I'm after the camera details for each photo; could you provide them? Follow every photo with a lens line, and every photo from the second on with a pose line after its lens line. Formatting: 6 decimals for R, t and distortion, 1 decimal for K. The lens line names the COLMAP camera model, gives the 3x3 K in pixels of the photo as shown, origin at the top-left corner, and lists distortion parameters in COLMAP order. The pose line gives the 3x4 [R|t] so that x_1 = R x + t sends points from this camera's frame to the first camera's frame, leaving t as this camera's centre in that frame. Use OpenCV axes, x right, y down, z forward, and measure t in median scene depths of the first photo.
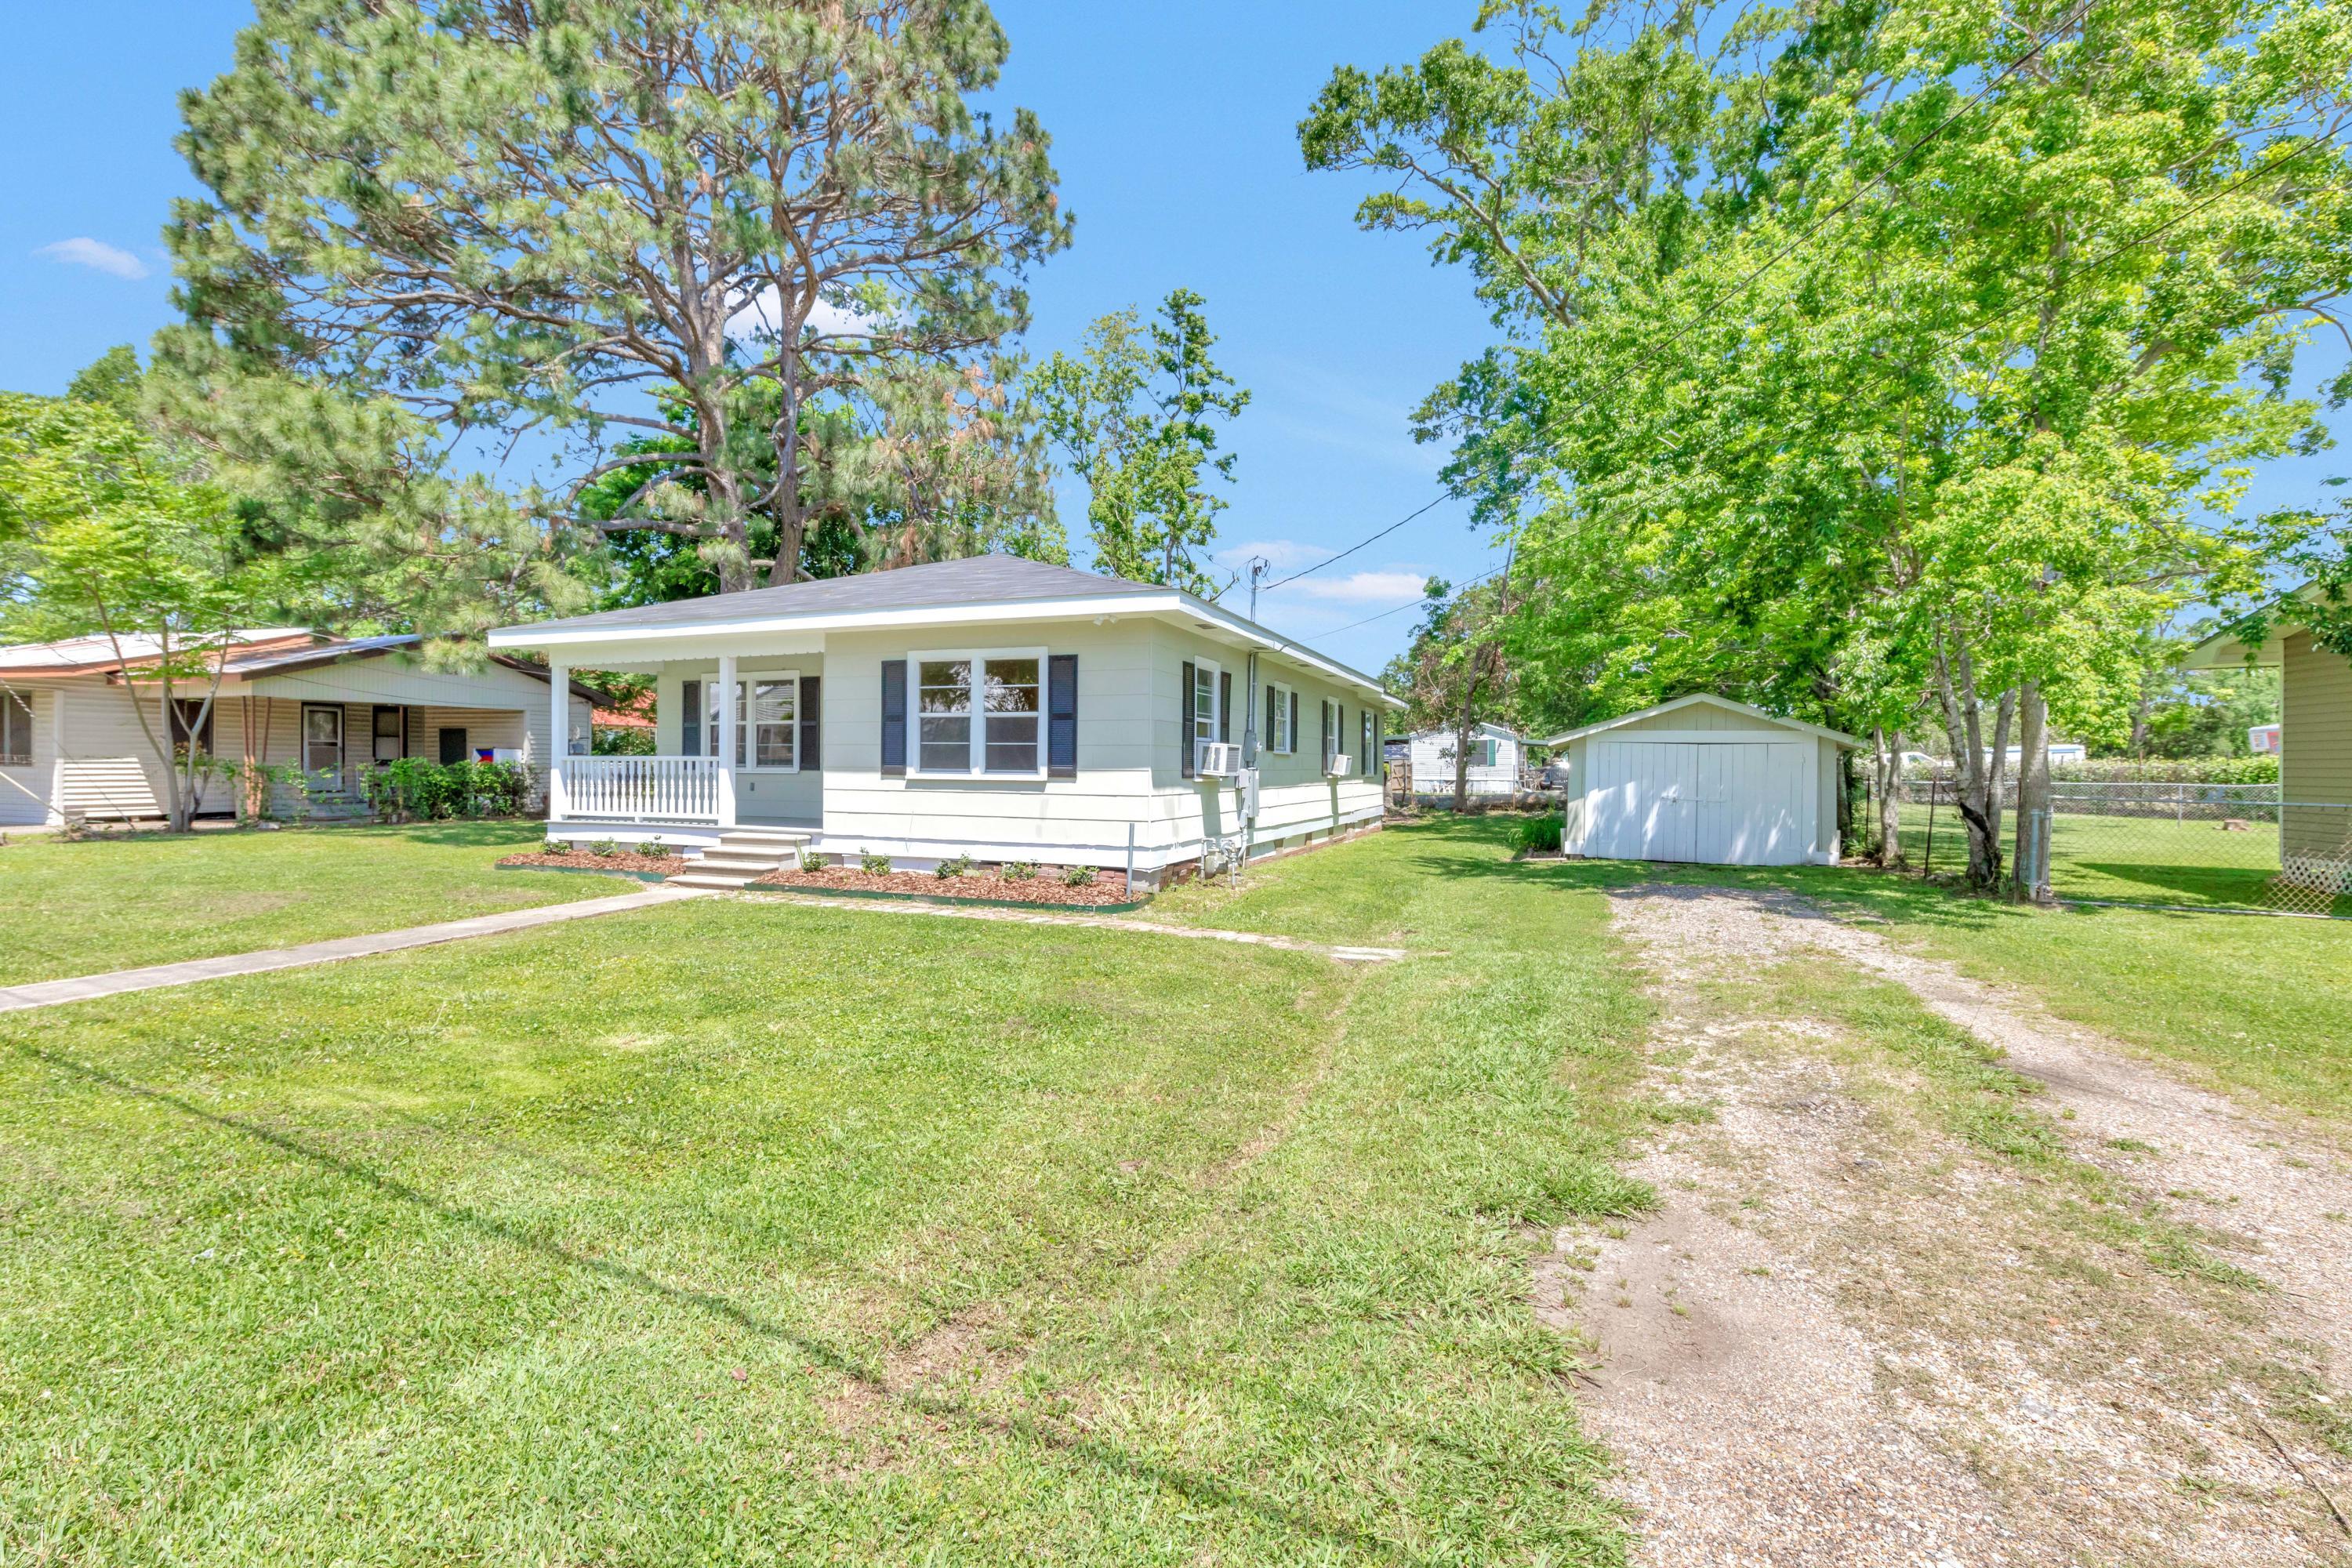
lens RADIAL K [[1052.1, 0, 1140.2], [0, 1052.1, 776.3], [0, 0, 1]] dist [0.001000, 0.000039]
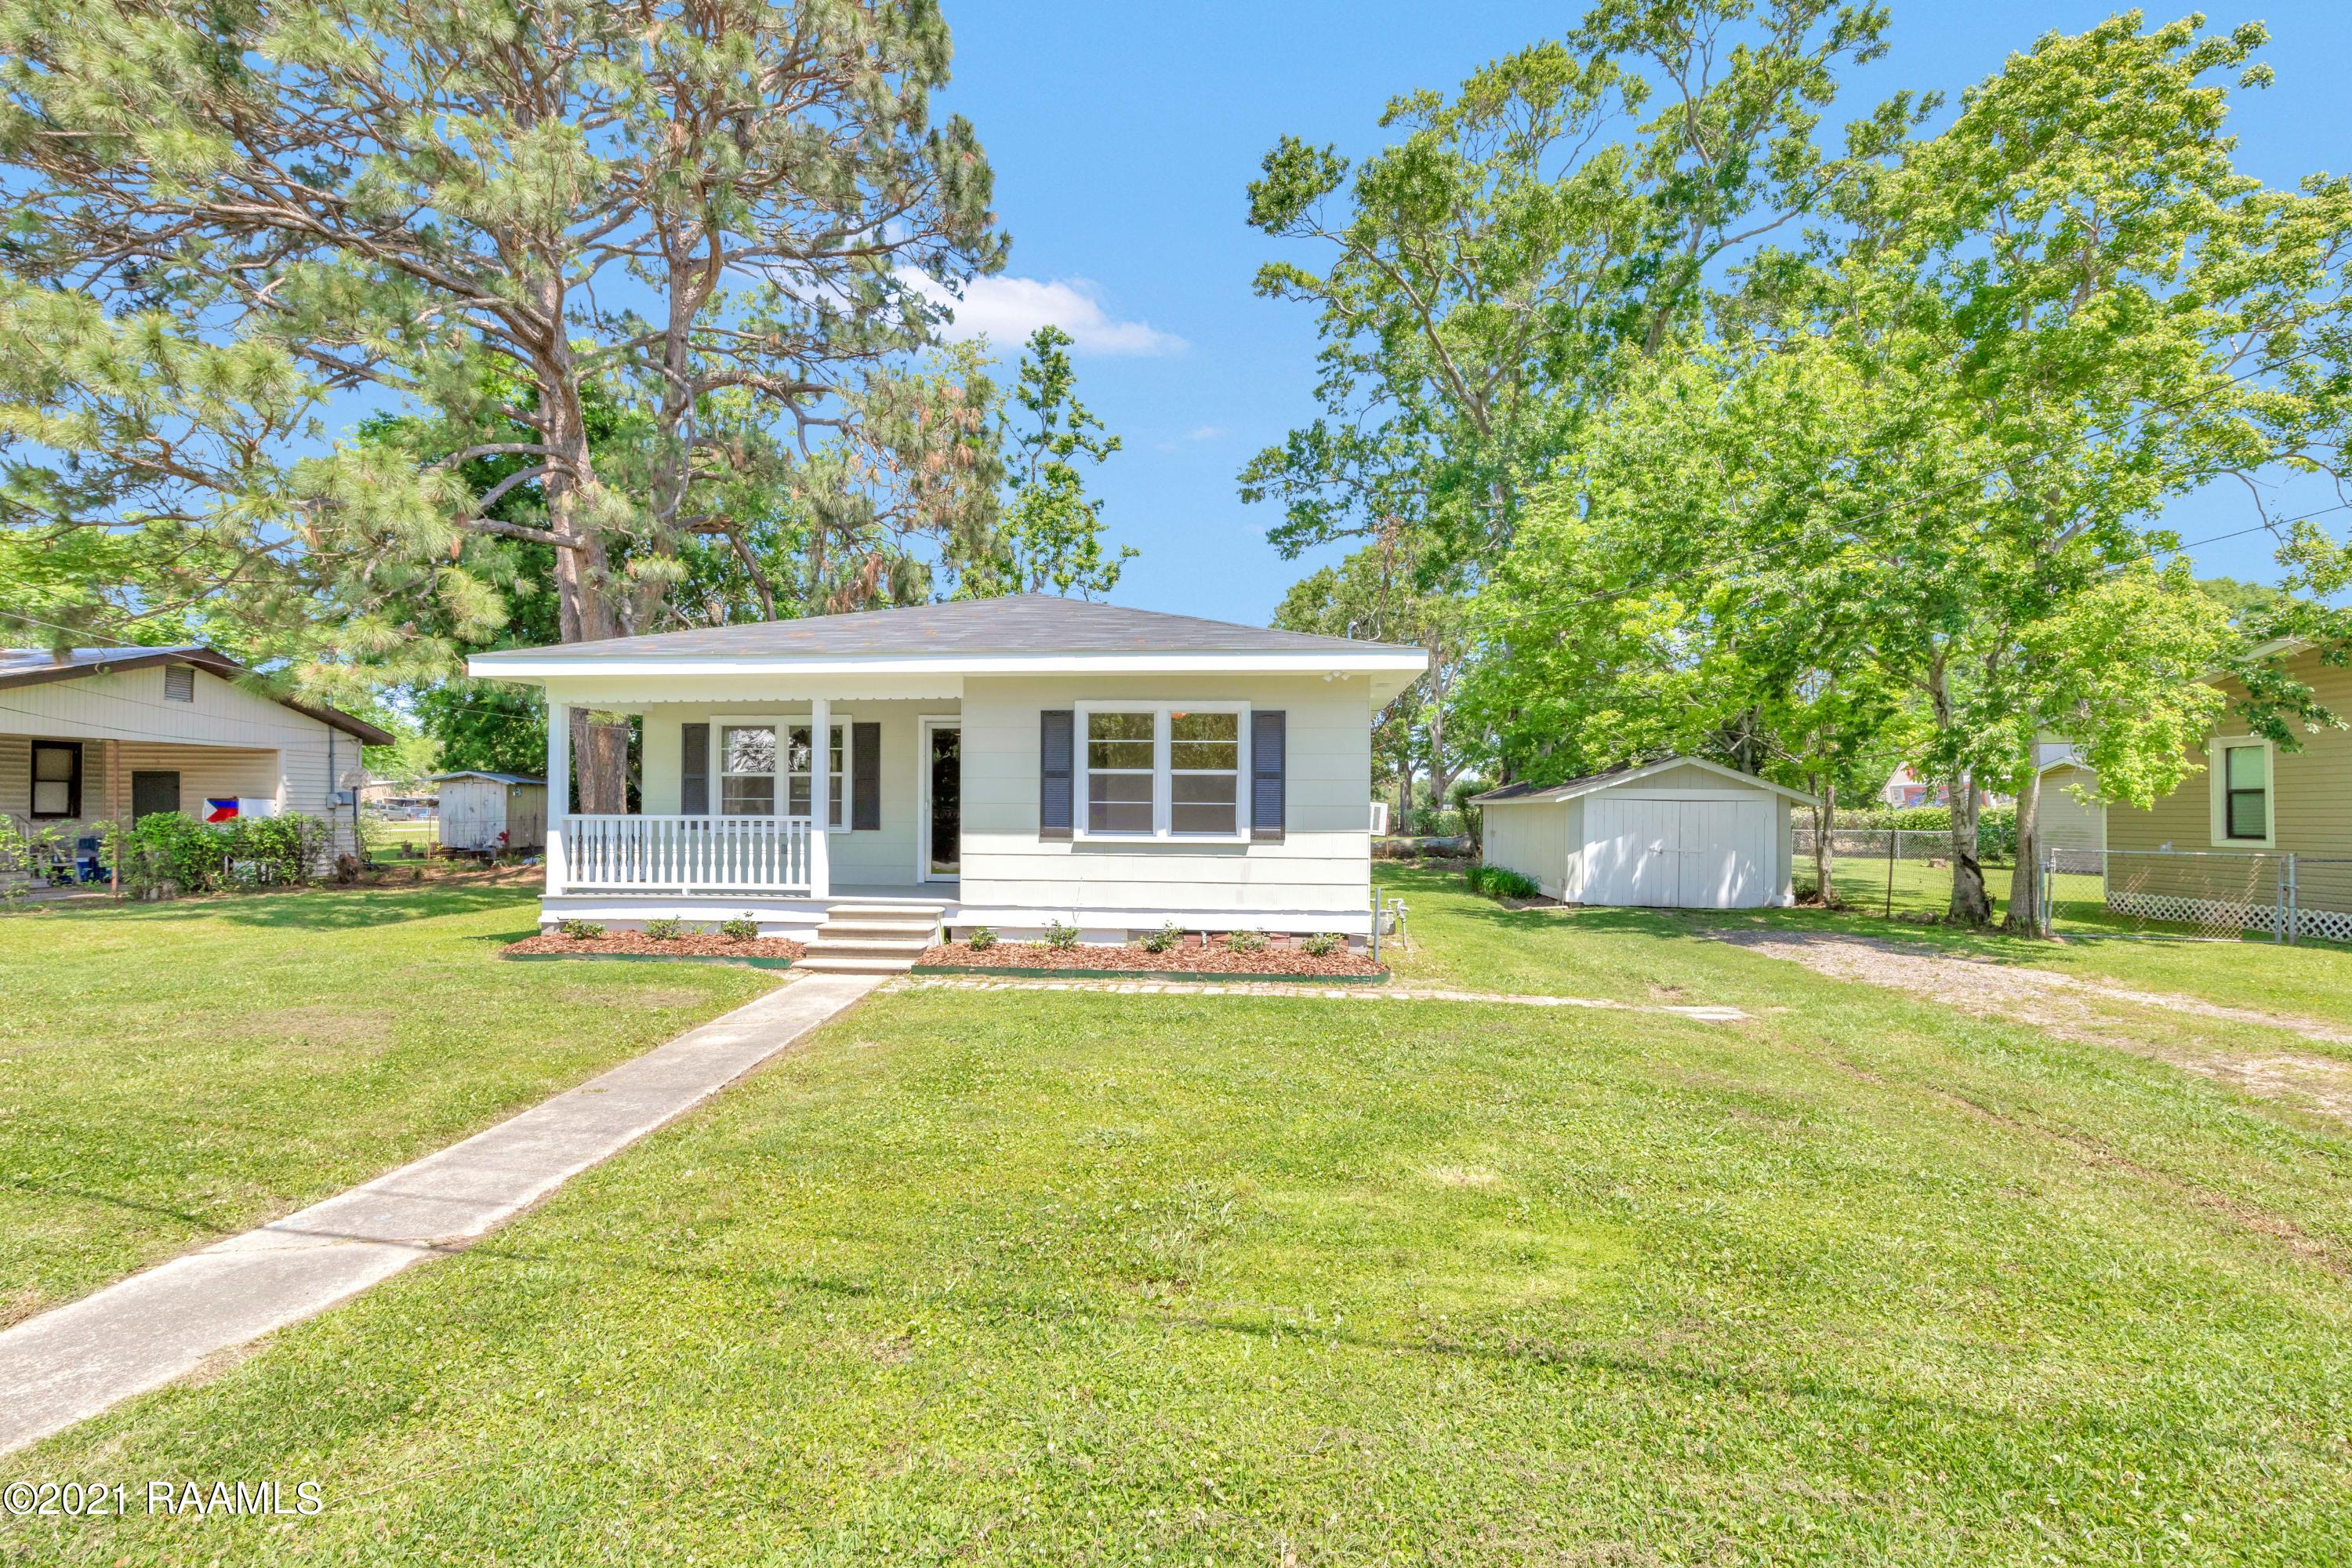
lens RADIAL K [[1062.5, 0, 1137.9], [0, 1062.5, 801.0], [0, 0, 1]] dist [0.002761, 0.000921]
pose [[0.955420, 0.001929, 0.295244, -0.401387], [0.003497, 0.999835, -0.017852, -0.014689], [-0.295230, 0.018089, 0.955255, 0.103522]]
